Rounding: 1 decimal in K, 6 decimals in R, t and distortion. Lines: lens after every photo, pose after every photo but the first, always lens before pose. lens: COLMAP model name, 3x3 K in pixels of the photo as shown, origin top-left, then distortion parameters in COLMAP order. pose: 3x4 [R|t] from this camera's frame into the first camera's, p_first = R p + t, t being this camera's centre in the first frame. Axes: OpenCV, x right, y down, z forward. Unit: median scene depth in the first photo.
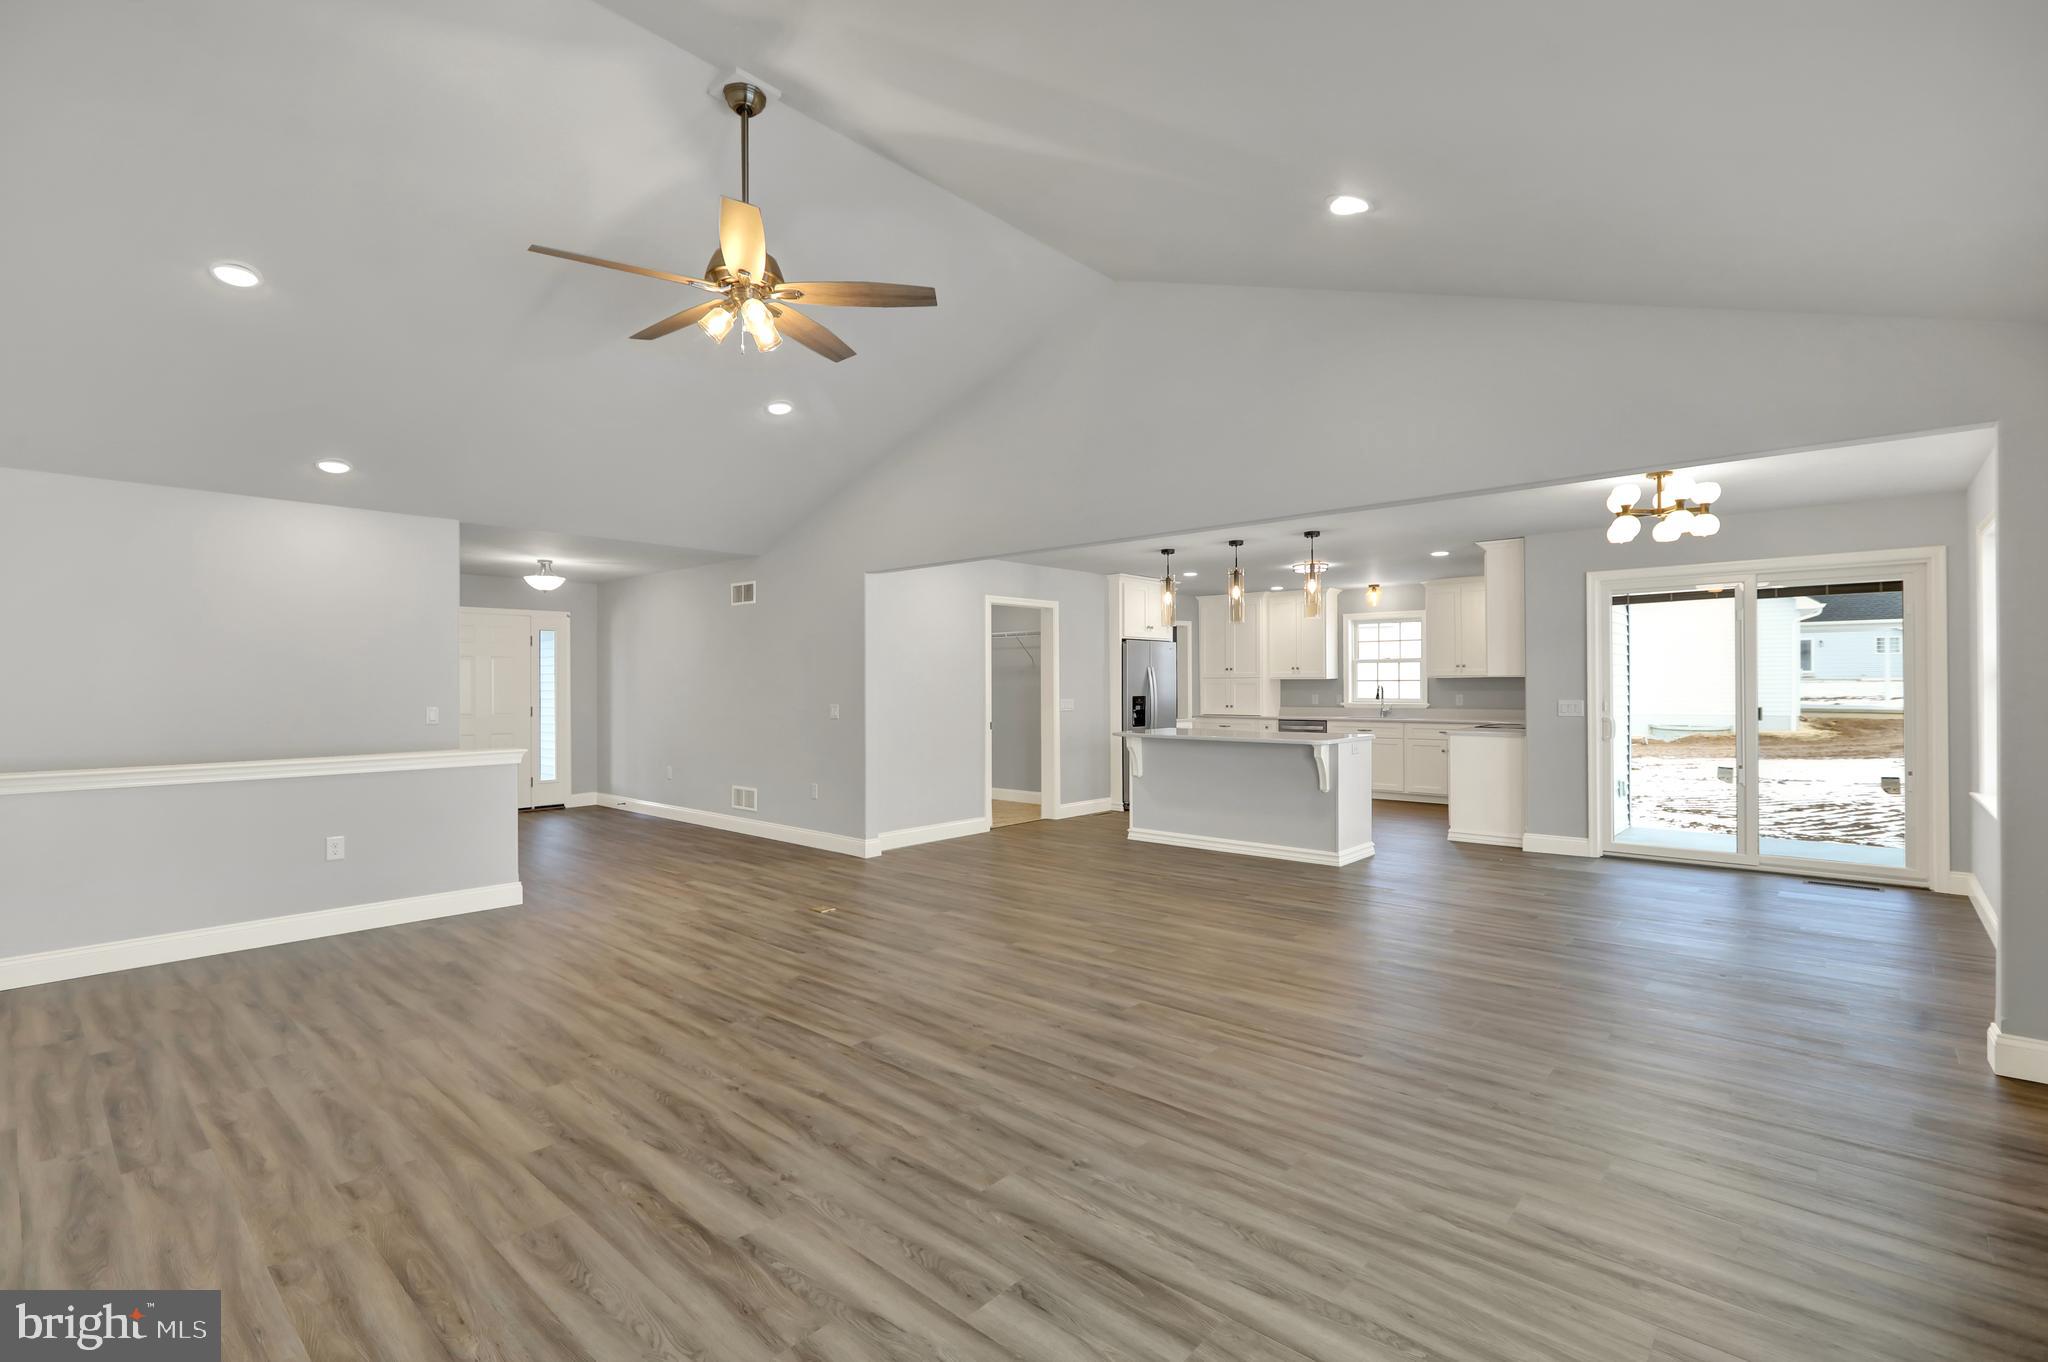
lens RADIAL K [[935.9, 0, 1016.7], [0, 935.9, 687.1], [0, 0, 1]] dist [0.000208, 0.000032]
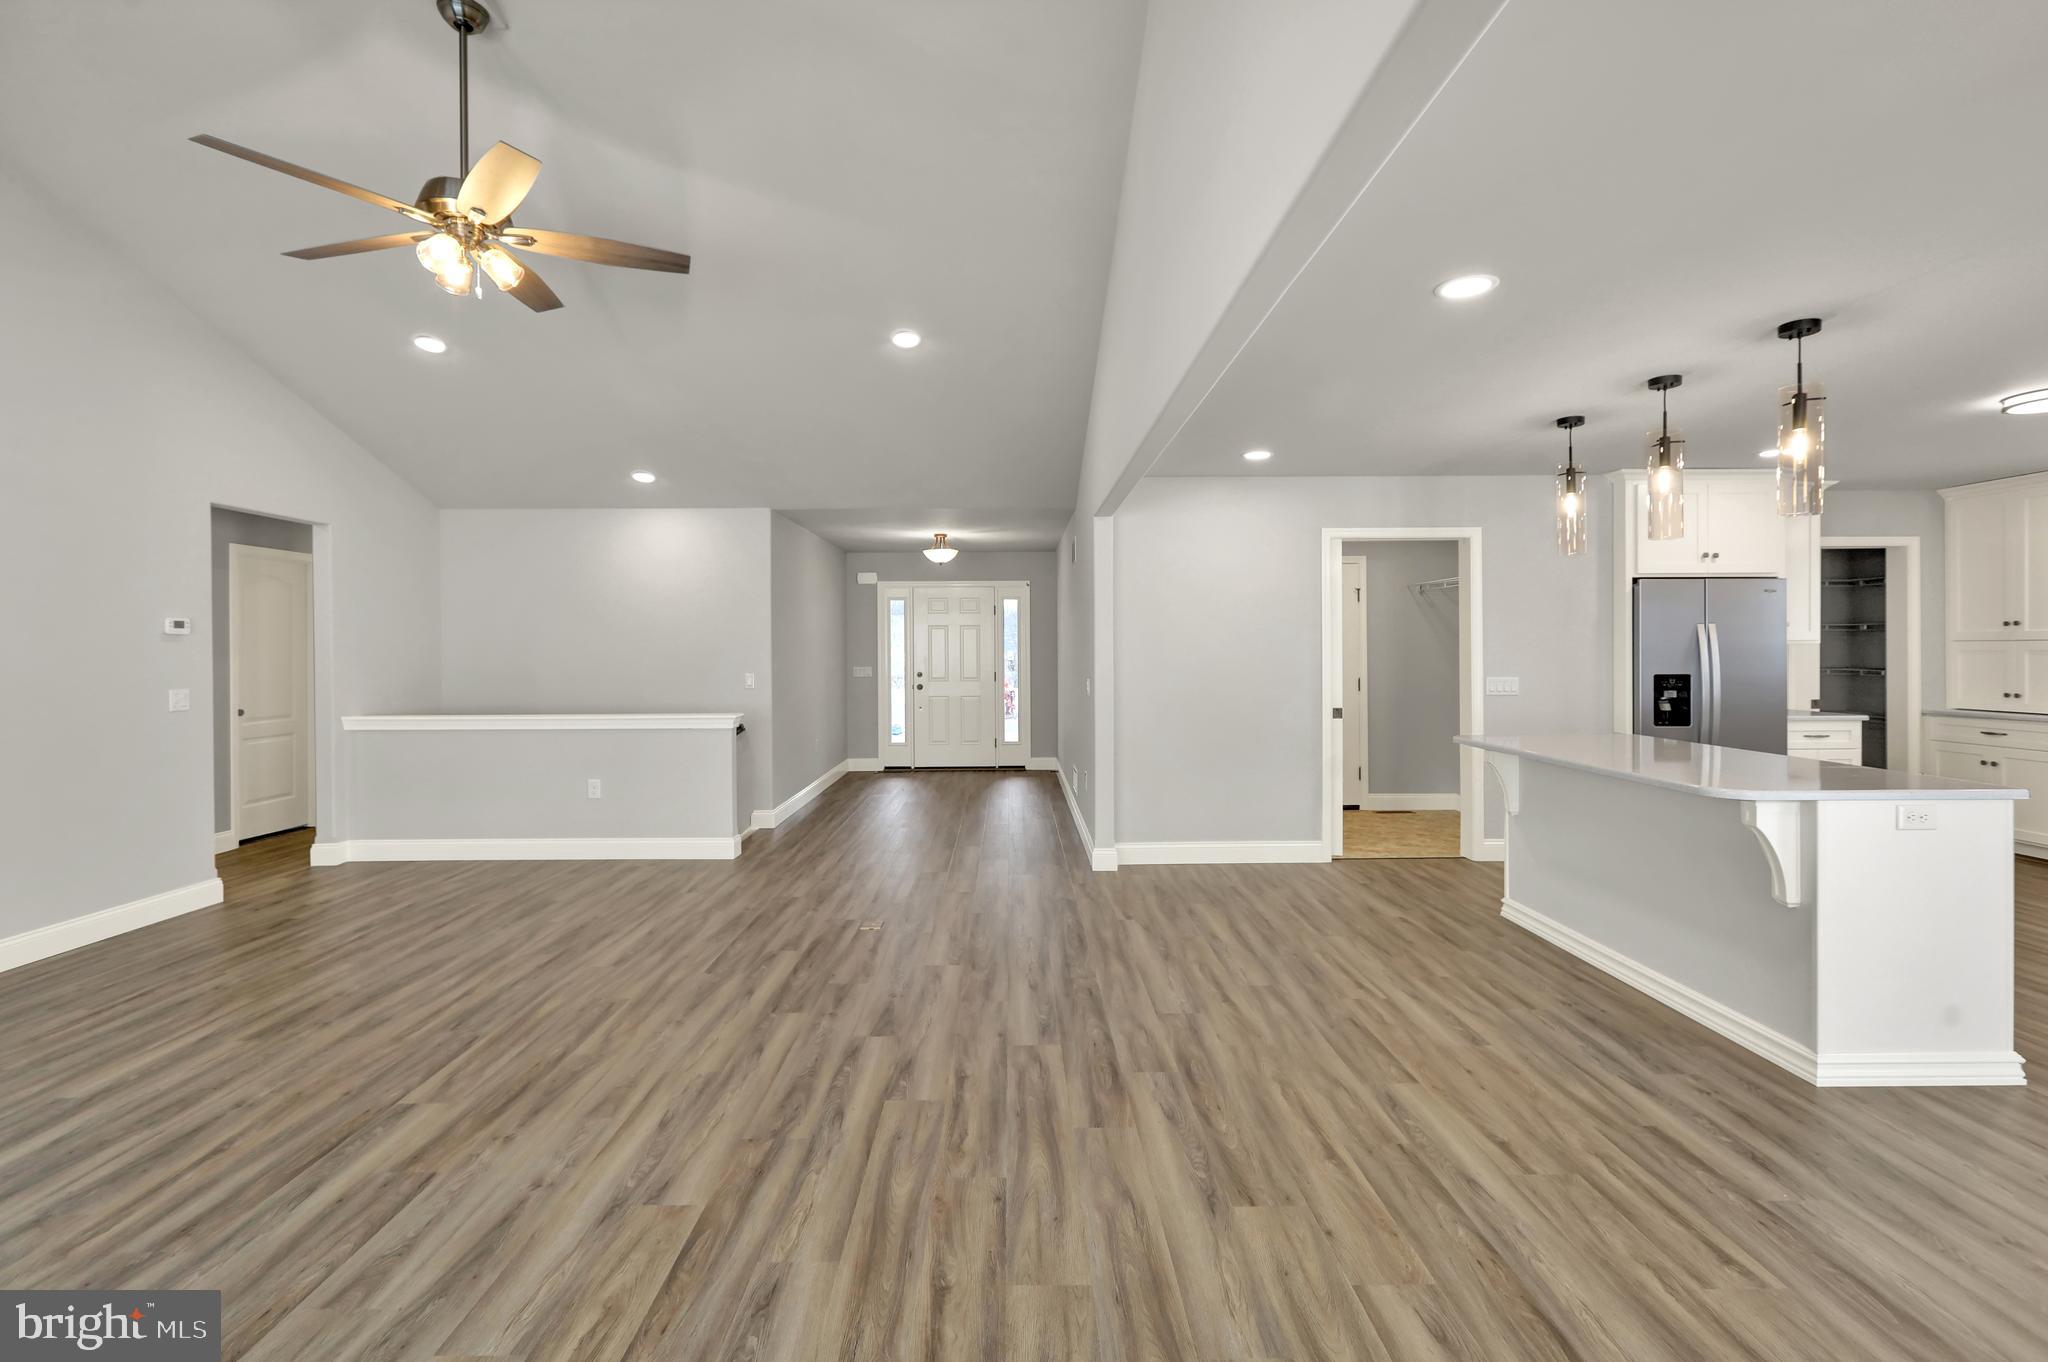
lens RADIAL K [[935.9, 0, 1005.4], [0, 935.9, 641.5], [0, 0, 1]] dist [0.000208, 0.000032]
pose [[0.676418, -0.004485, -0.736504, 0.576044], [-0.000816, 0.999976, -0.006838, -0.013207], [0.736517, 0.005226, 0.676399, 0.606199]]
